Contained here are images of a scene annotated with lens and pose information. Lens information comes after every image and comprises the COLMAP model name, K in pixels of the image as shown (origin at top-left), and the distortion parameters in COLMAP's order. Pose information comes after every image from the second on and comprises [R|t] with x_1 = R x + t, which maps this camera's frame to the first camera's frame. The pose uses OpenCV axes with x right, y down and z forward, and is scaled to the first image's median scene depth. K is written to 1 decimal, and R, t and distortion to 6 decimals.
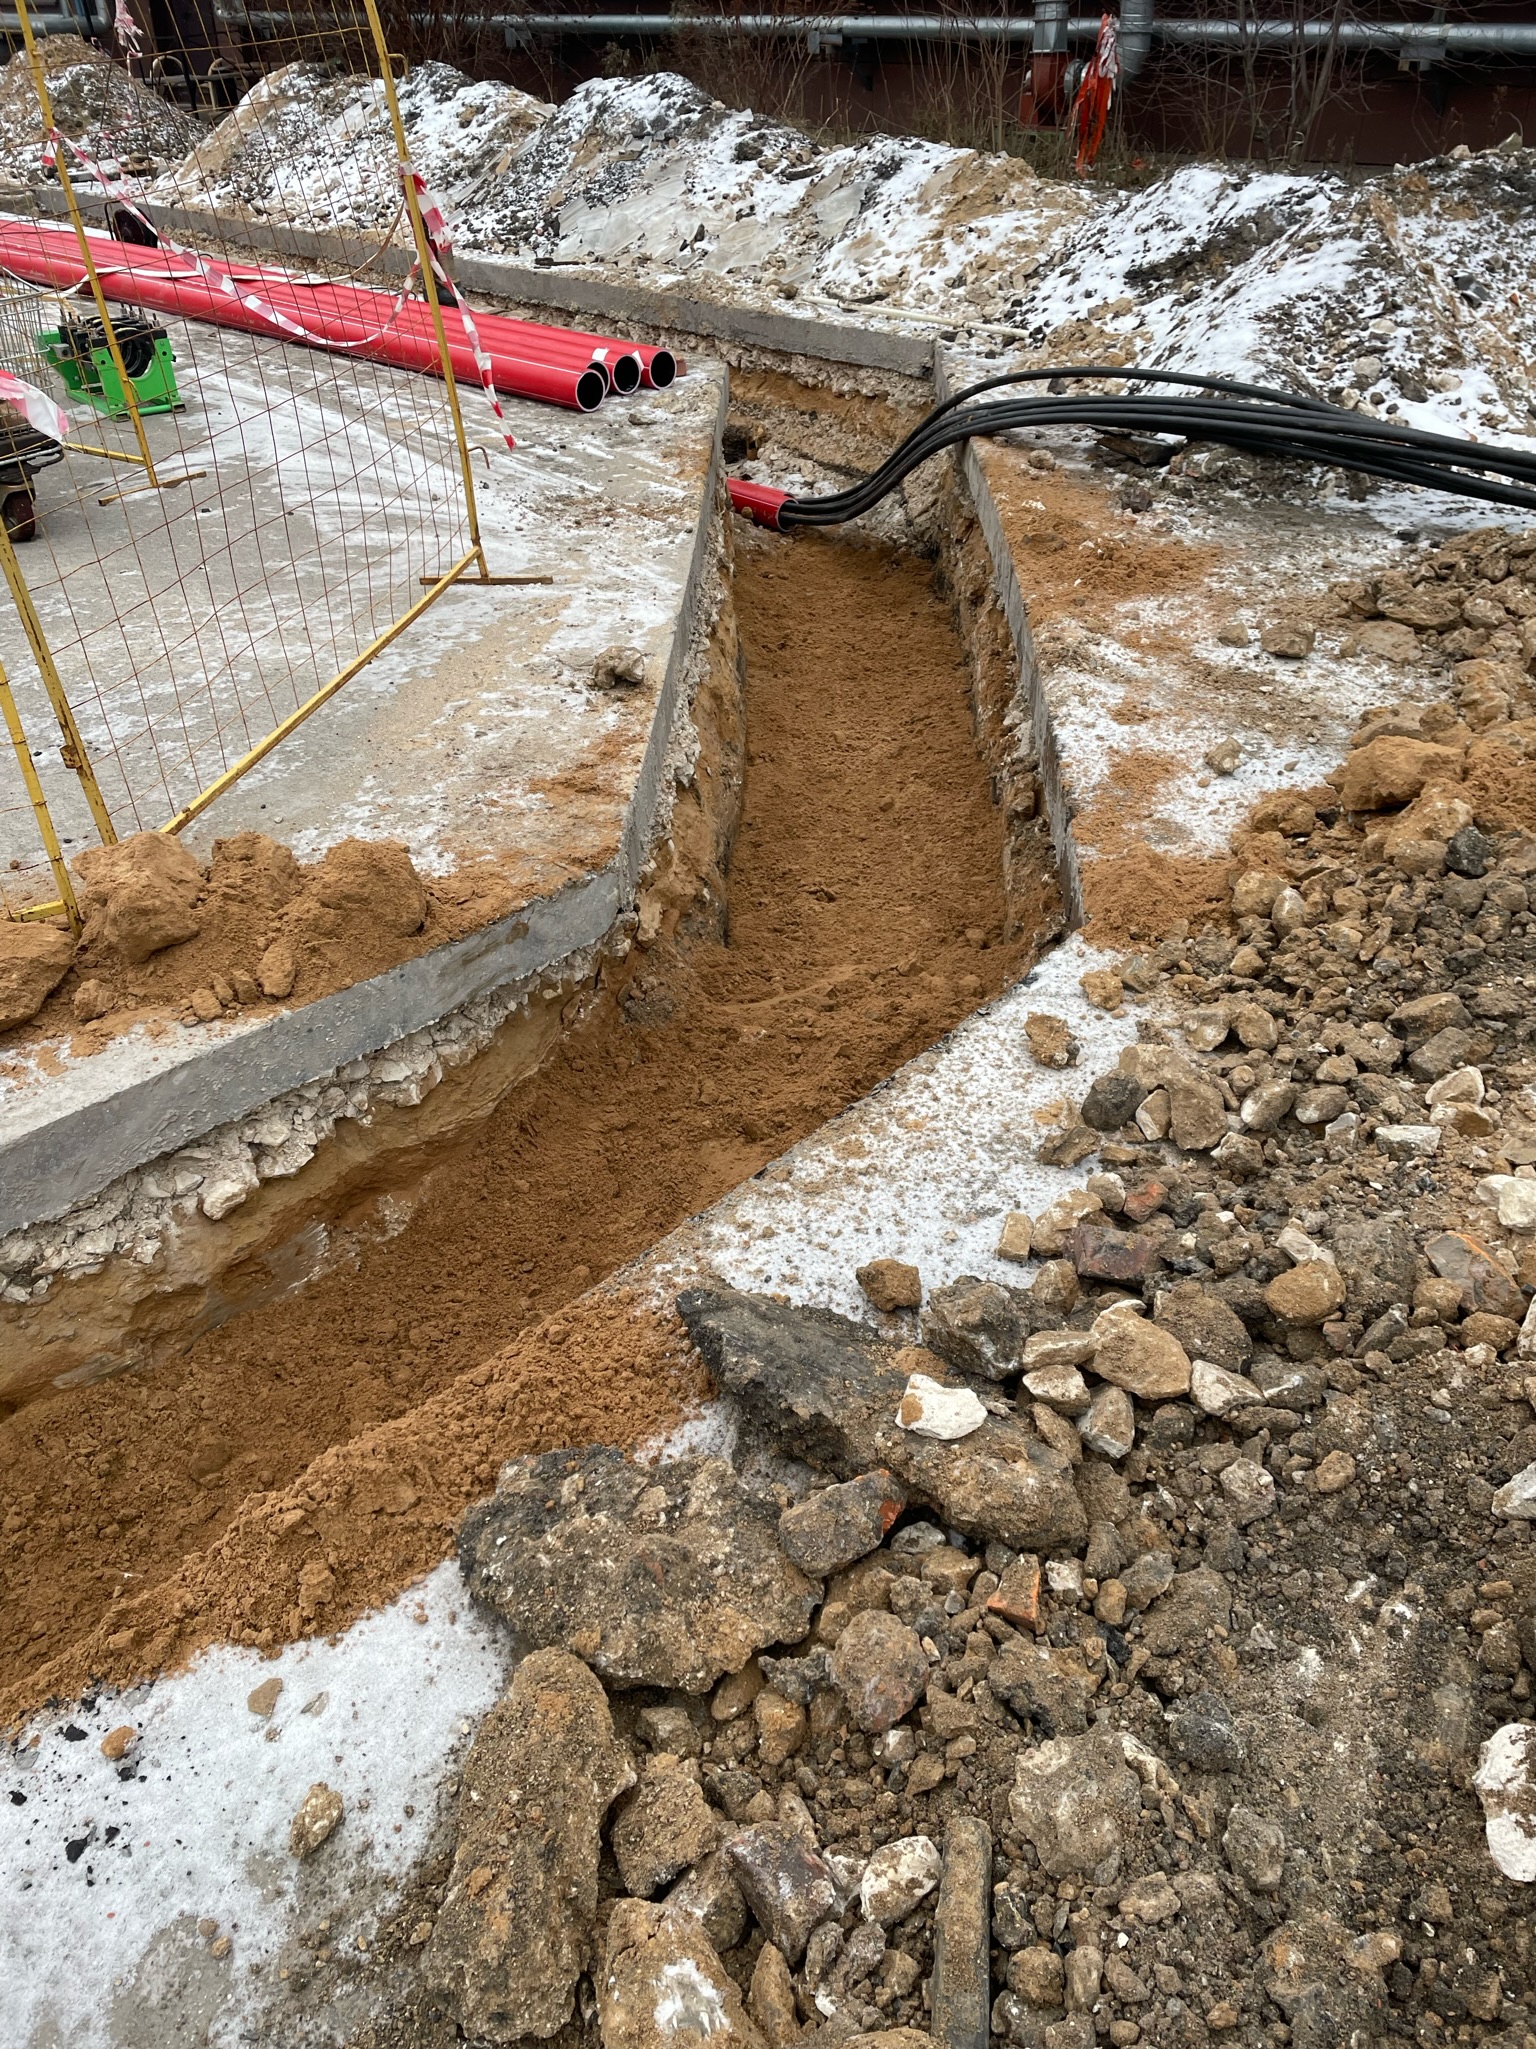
lens RADIAL K [[1574.4, 0, 775.5], [0, 1574.4, 1035.5], [0, 0, 1]] dist [0.085695, -0.107232]
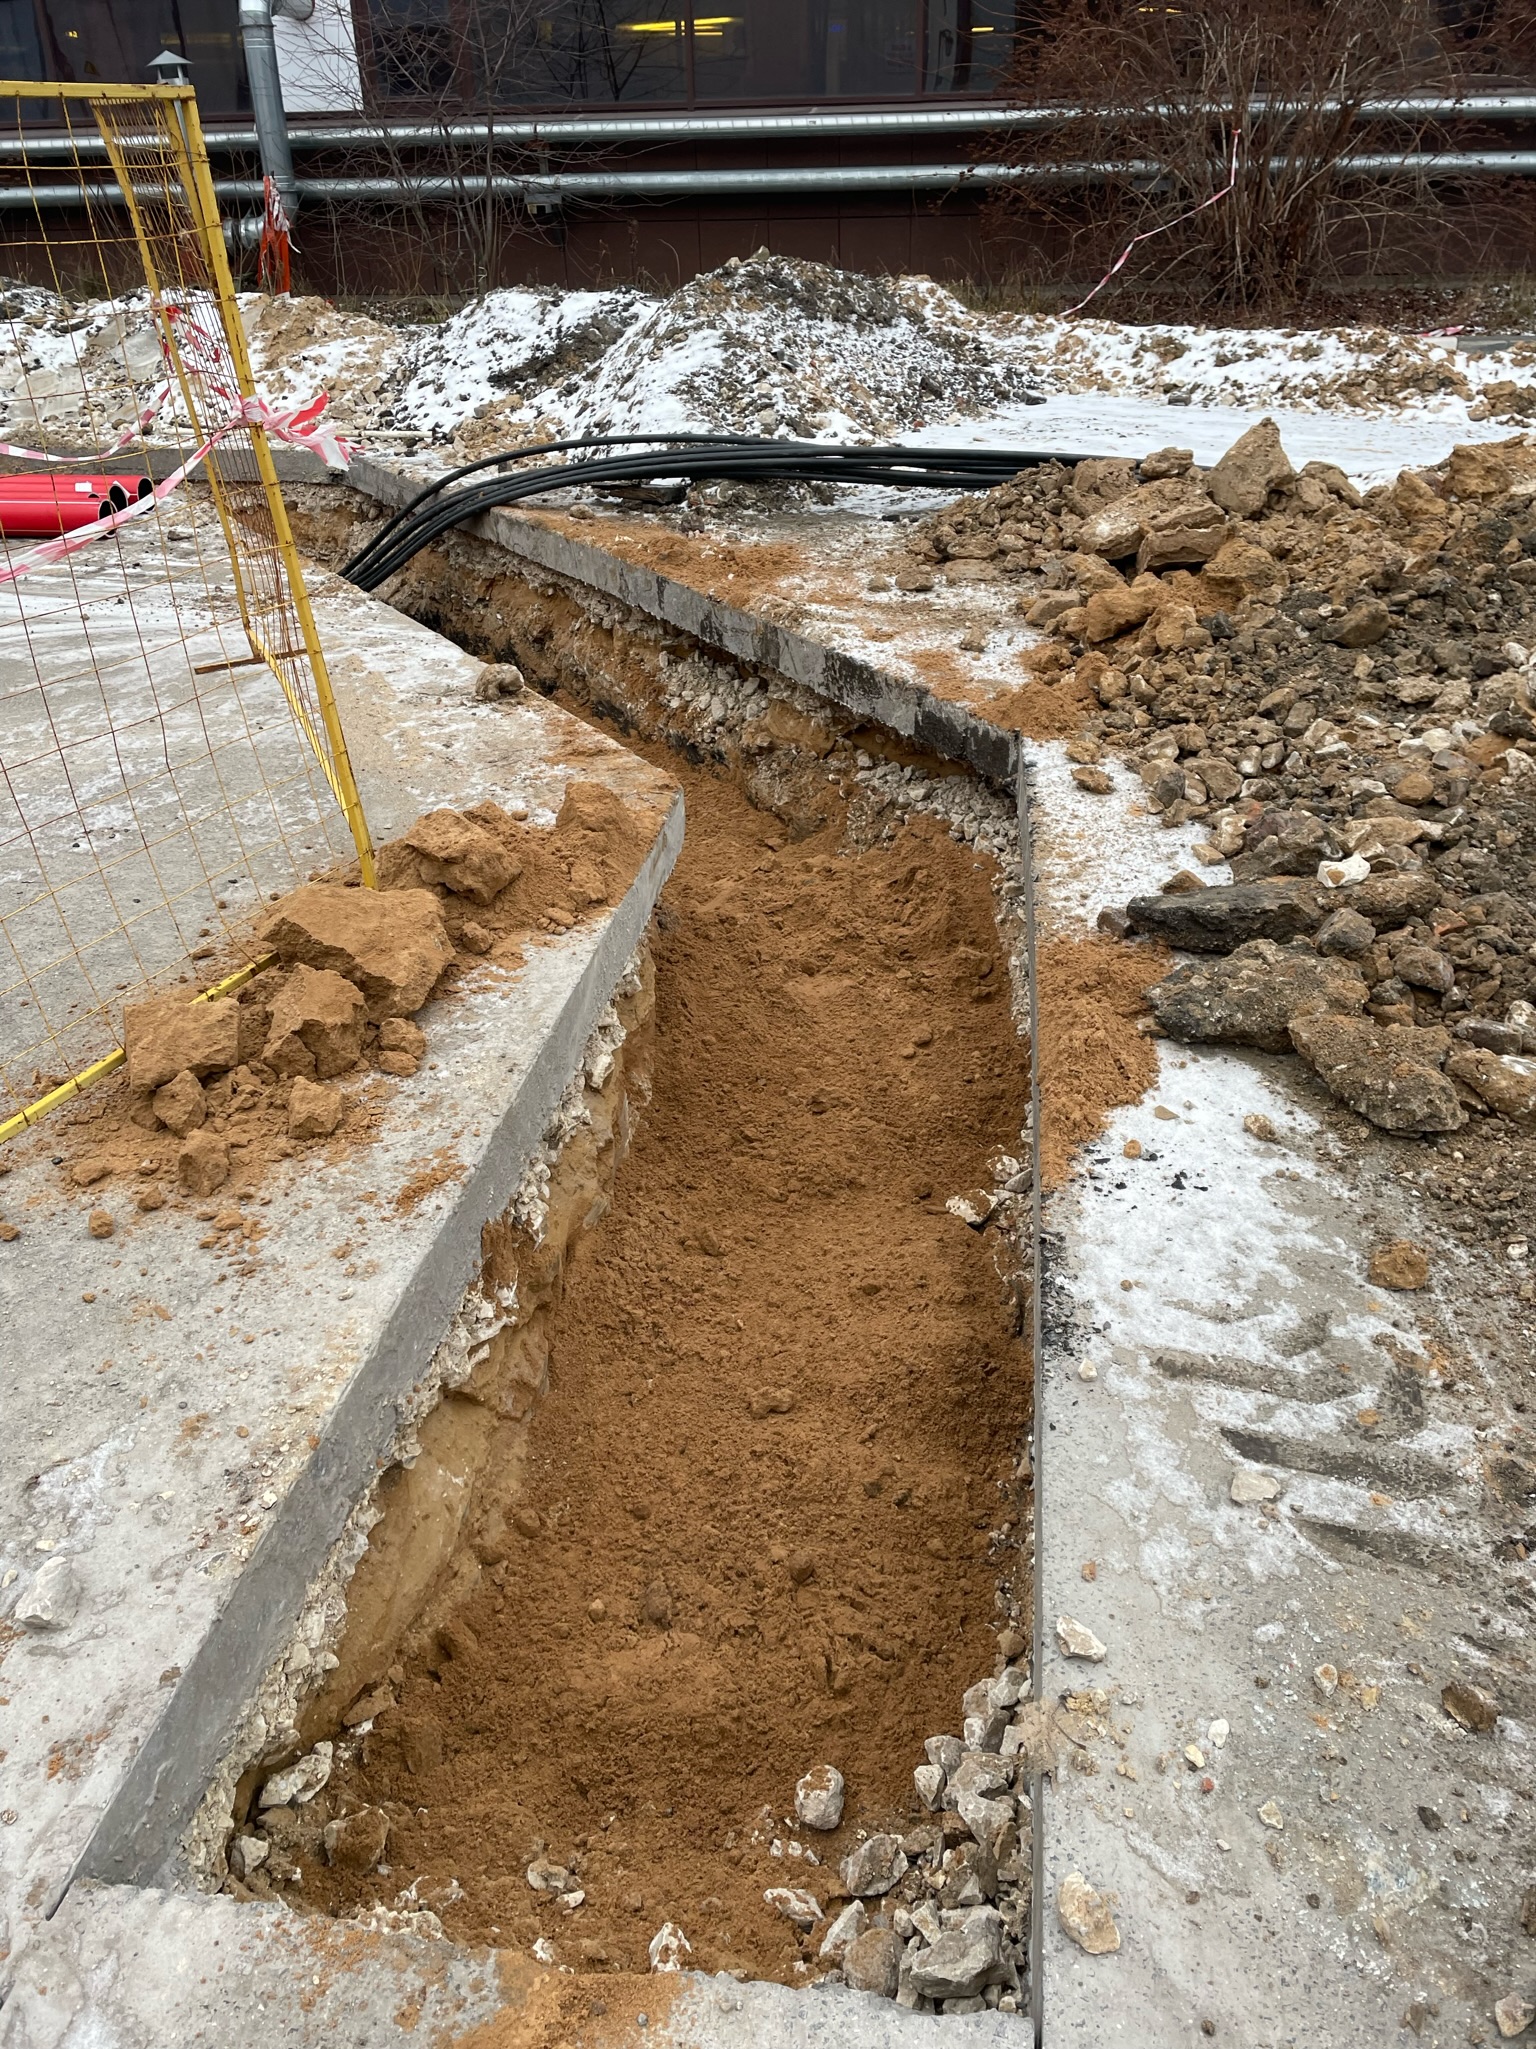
lens RADIAL K [[1574.4, 0, 768.5], [0, 1574.4, 1030.1], [0, 0, 1]] dist [0.085695, -0.107232]
pose [[0.819016, -0.289797, 0.495207, -0.668155], [0.328969, 0.944302, 0.008532, 0.083859], [-0.470097, 0.155920, 0.868733, -0.116766]]
